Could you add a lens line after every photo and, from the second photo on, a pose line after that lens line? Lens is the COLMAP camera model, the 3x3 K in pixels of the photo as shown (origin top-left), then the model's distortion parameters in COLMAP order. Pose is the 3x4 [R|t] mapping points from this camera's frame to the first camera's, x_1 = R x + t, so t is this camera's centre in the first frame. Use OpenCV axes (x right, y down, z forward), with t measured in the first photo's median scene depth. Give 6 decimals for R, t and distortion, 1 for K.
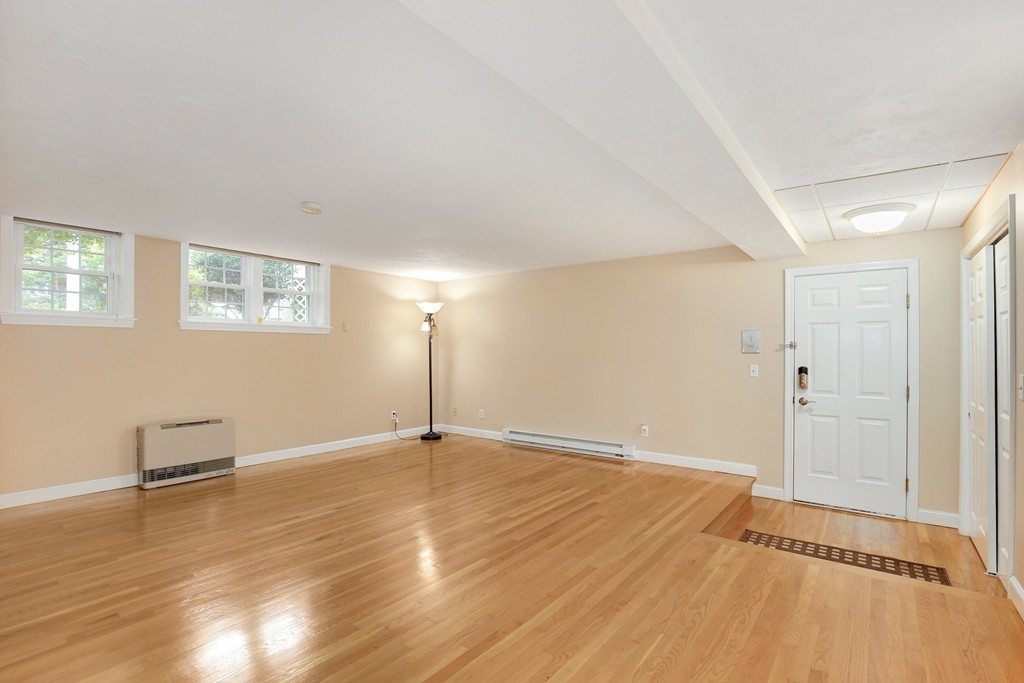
lens RADIAL K [[480.0, 0, 513.5], [0, 480.0, 350.9], [0, 0, 1]] dist [-0.024781, 0.003225]
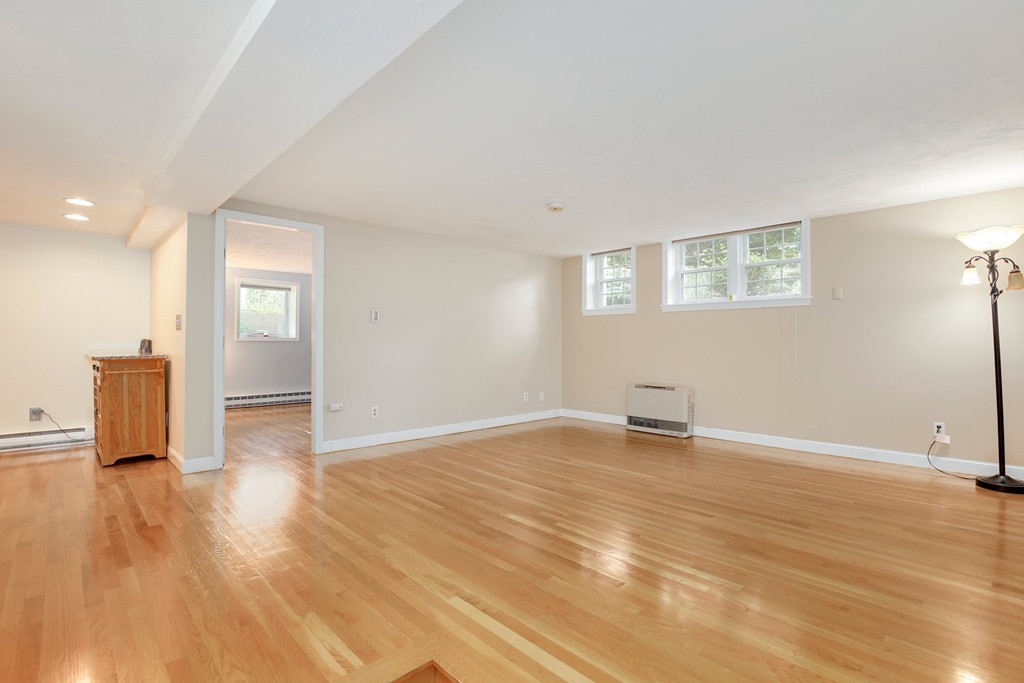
lens RADIAL K [[480.0, 0, 518.2], [0, 480.0, 342.4], [0, 0, 1]] dist [-0.024781, 0.003225]
pose [[-0.136202, -0.004127, -0.990672, 0.568354], [-0.004279, 0.999984, -0.003577, 0.039010], [0.990672, 0.003751, -0.136218, 0.760142]]
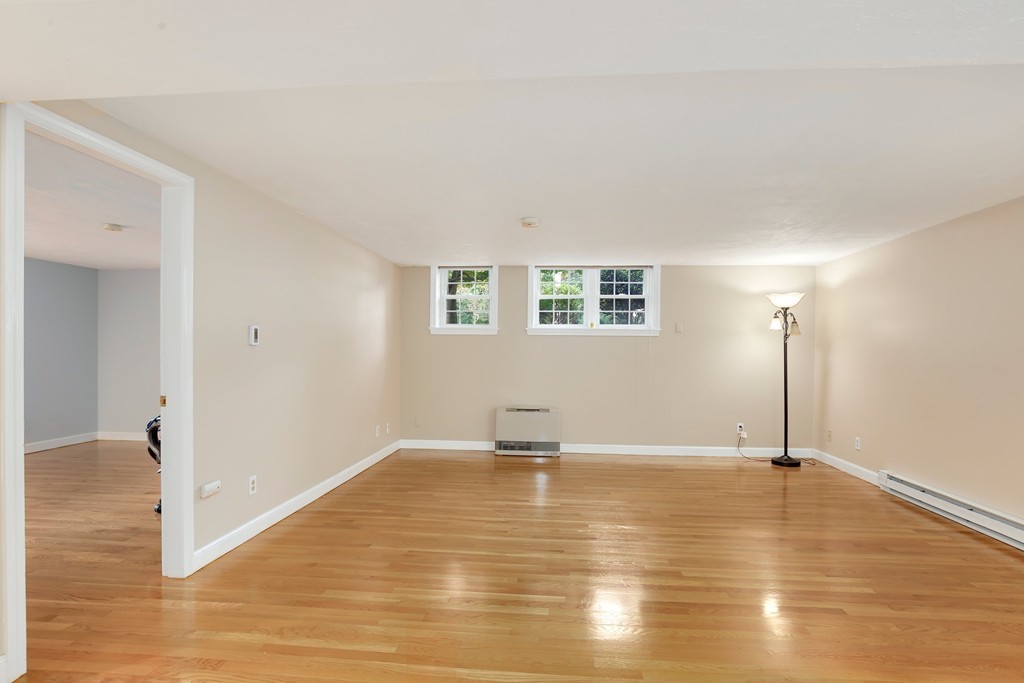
lens RADIAL K [[480.0, 0, 520.7], [0, 480.0, 363.1], [0, 0, 1]] dist [-0.024781, 0.003225]
pose [[0.544621, 0.024499, -0.838324, 0.347240], [-0.008441, 0.999683, 0.023731, -0.001054], [0.838640, -0.005848, 0.544655, 0.274955]]
